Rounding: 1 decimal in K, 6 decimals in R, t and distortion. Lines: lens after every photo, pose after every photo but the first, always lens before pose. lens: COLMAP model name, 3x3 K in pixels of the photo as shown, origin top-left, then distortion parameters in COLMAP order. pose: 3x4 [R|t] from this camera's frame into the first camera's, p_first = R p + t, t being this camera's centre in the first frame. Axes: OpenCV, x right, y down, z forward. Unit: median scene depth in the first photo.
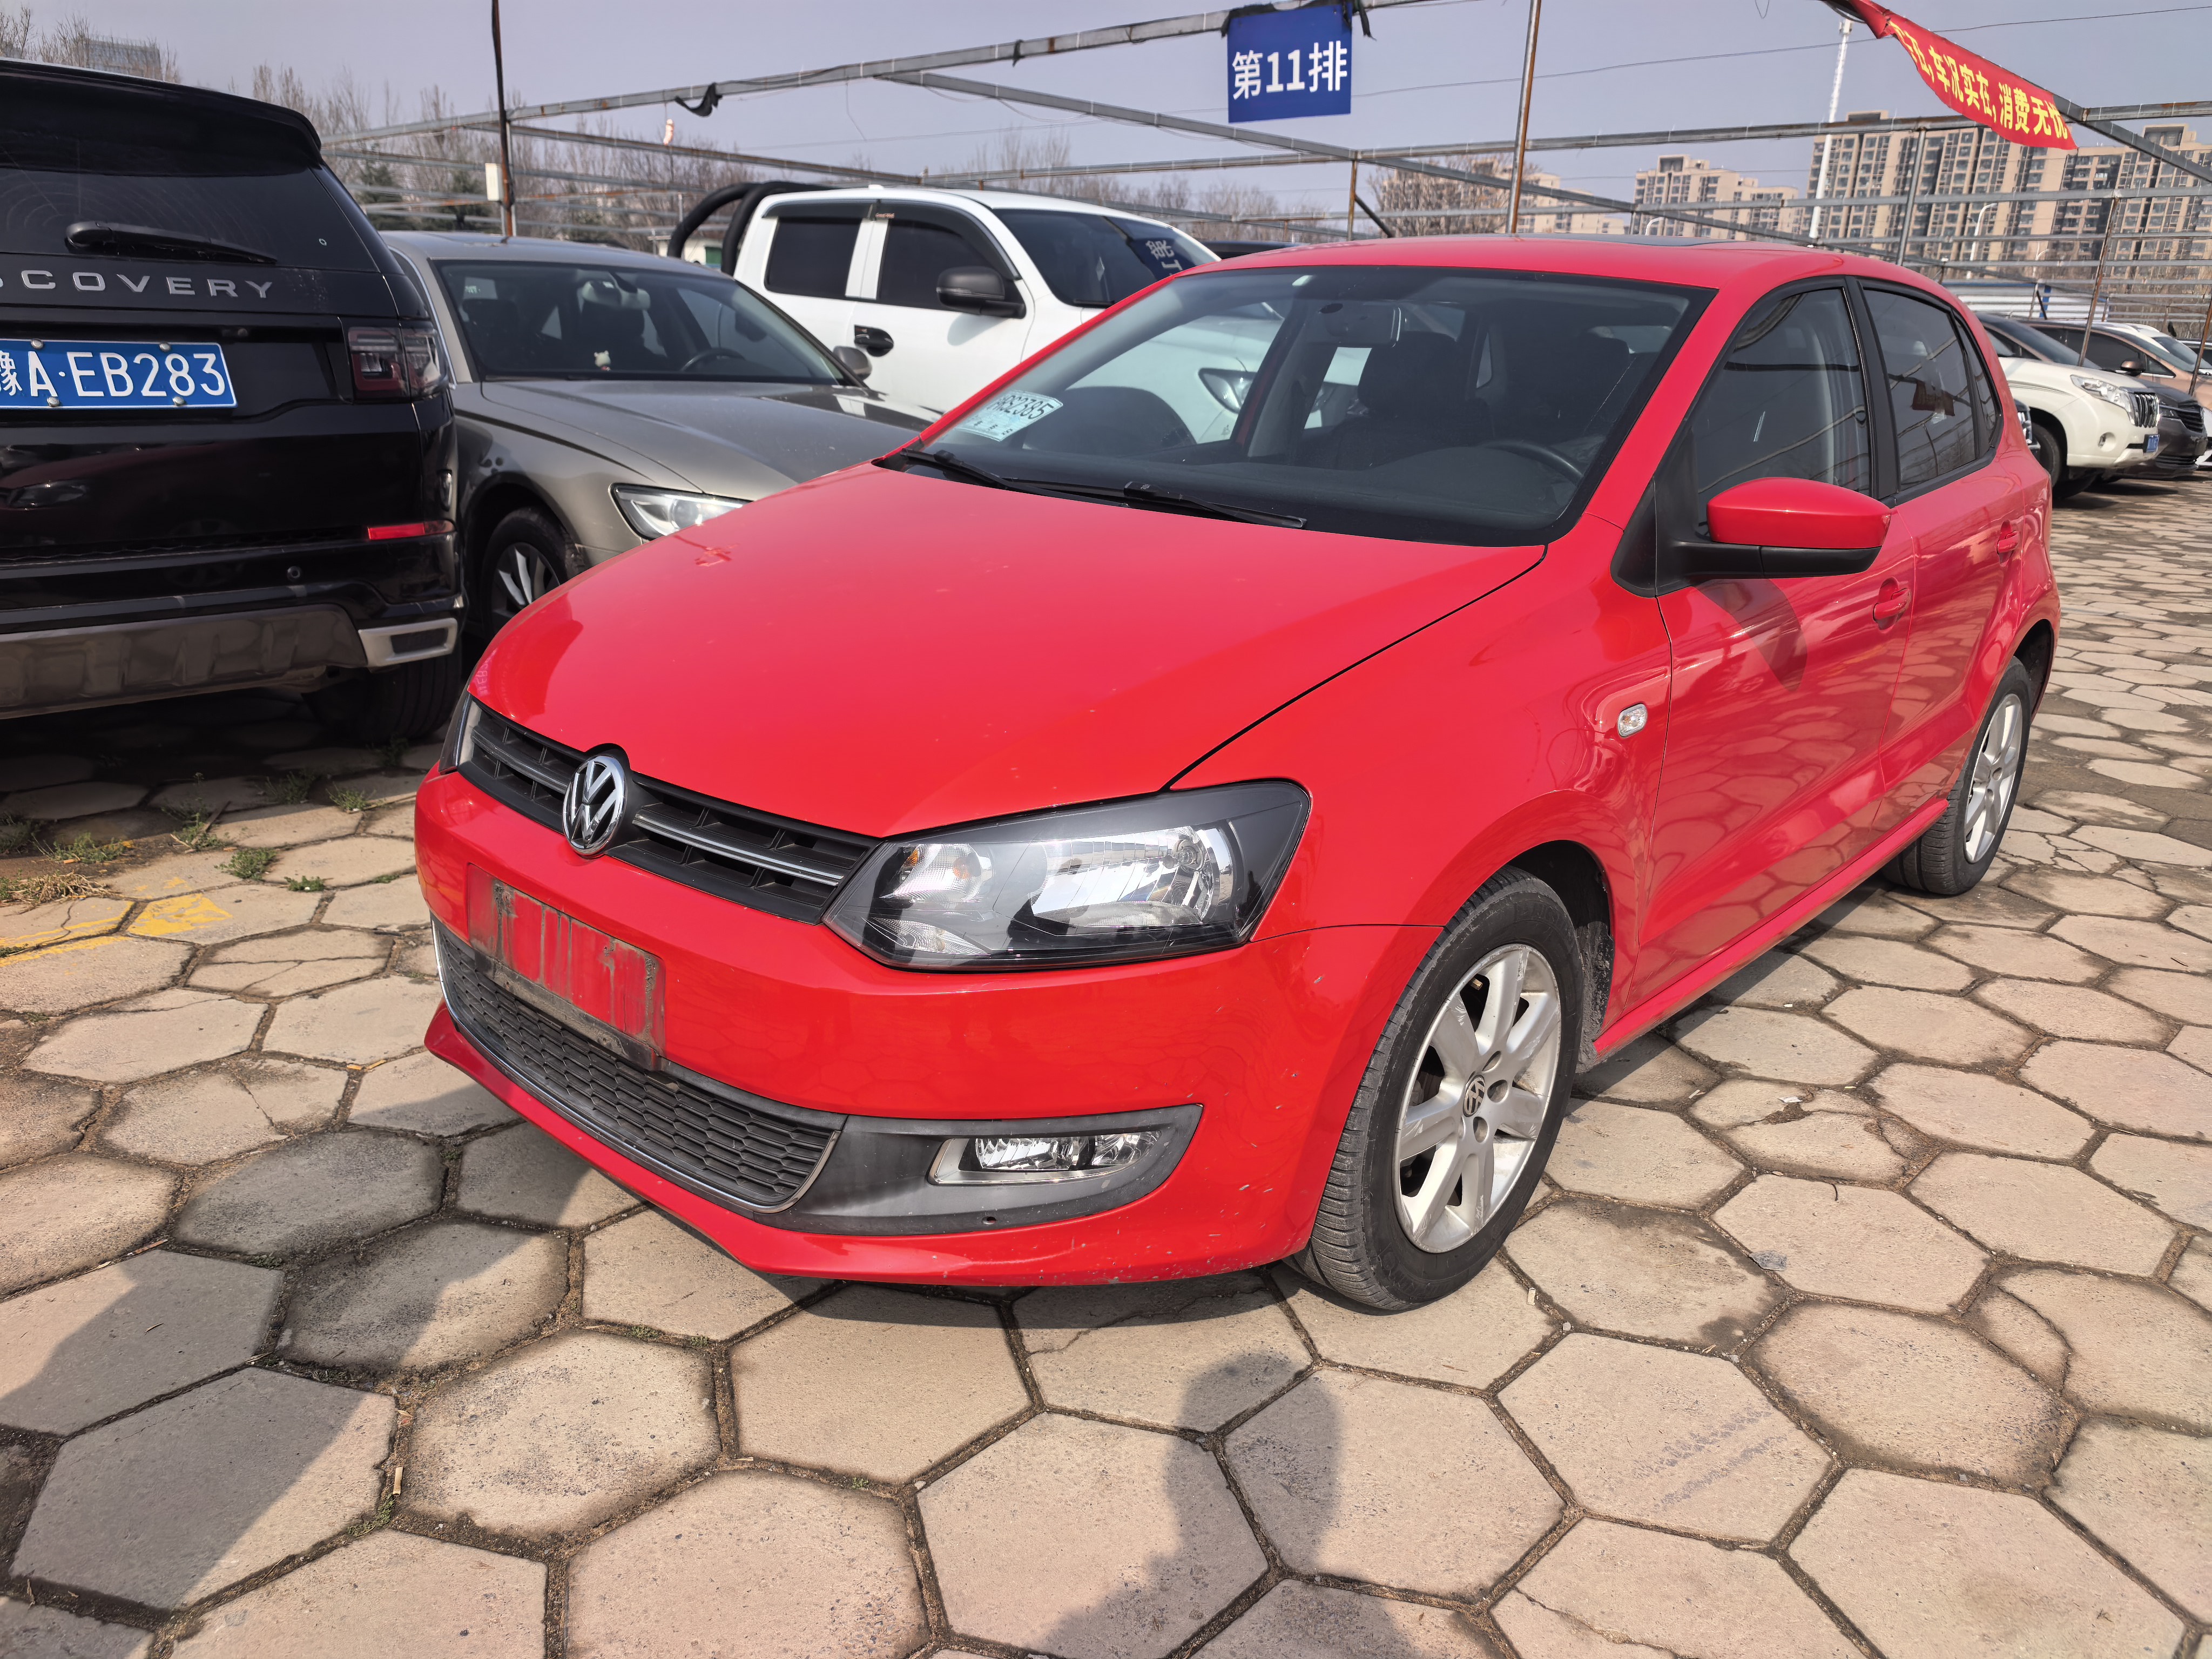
lens RADIAL K [[1582.8, 0, 1114.6], [0, 1582.8, 846.6], [0, 0, 1]] dist [0.009792, -0.012778]
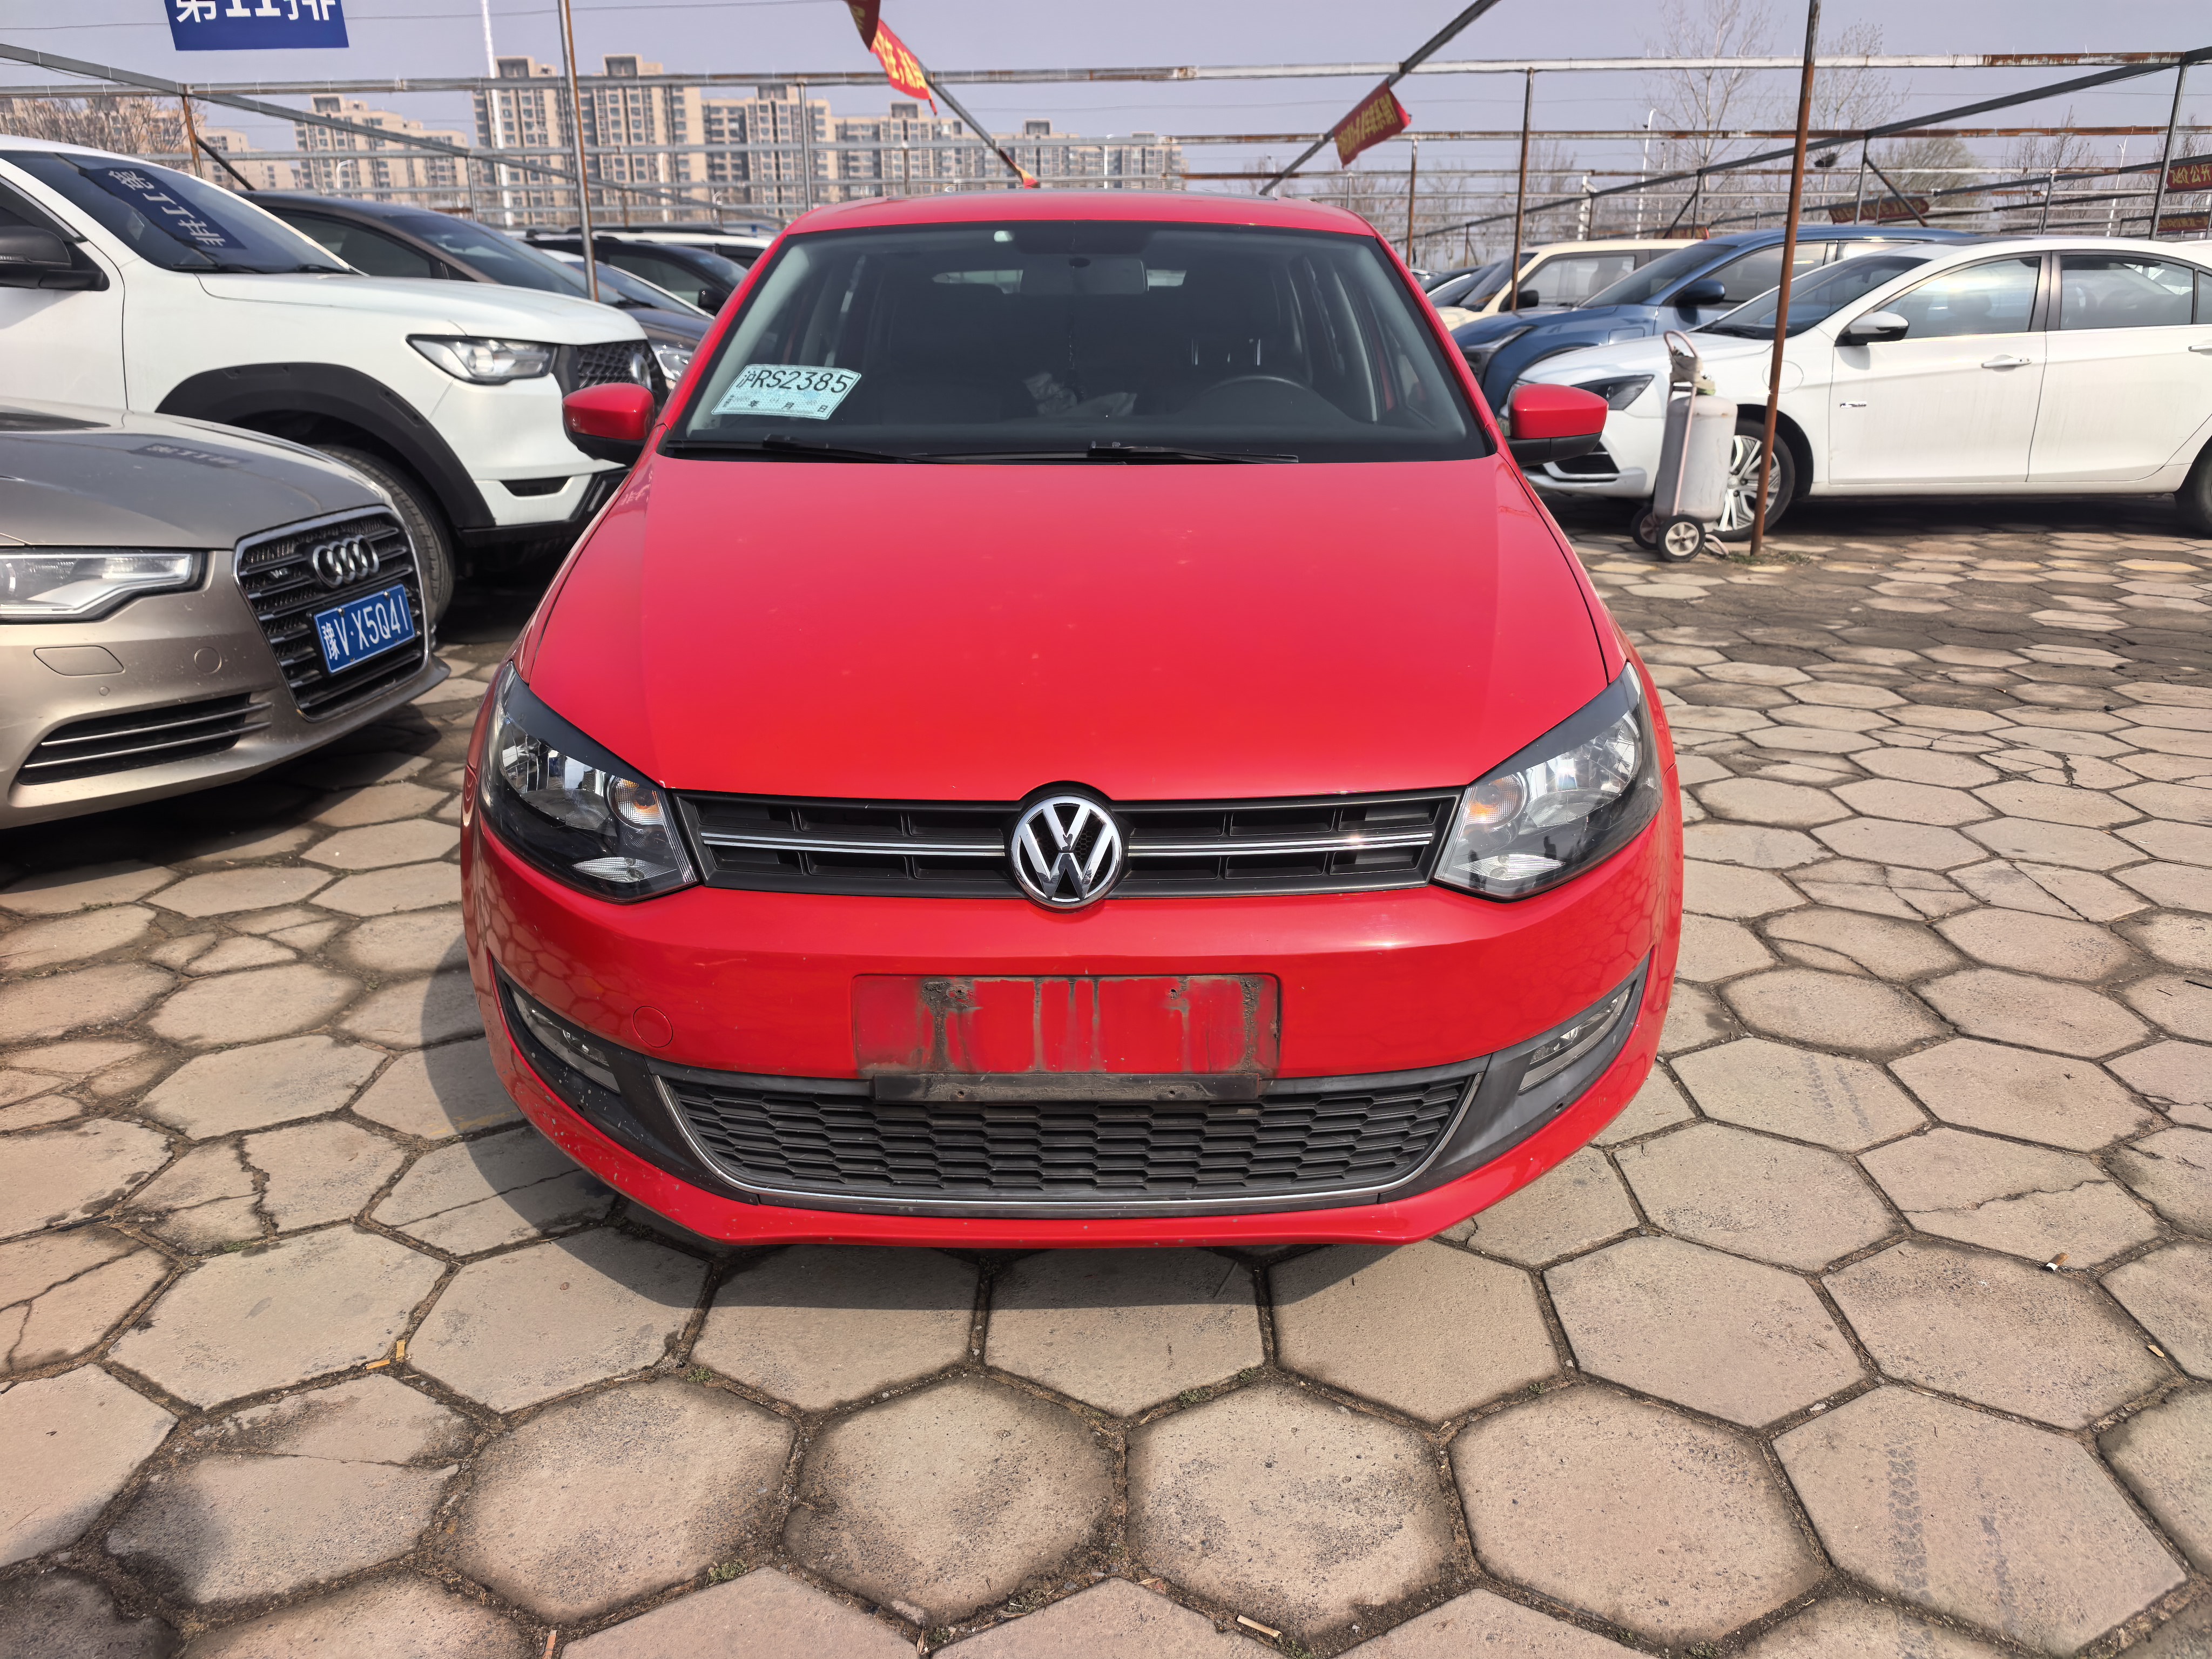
lens RADIAL K [[1582.8, 0, 1113.2], [0, 1582.8, 816.7], [0, 0, 1]] dist [0.009792, -0.012778]
pose [[0.744786, -0.249601, 0.618864, -0.797355], [0.240701, 0.965464, 0.099715, -0.118912], [-0.622380, 0.074695, 0.779143, 0.279210]]
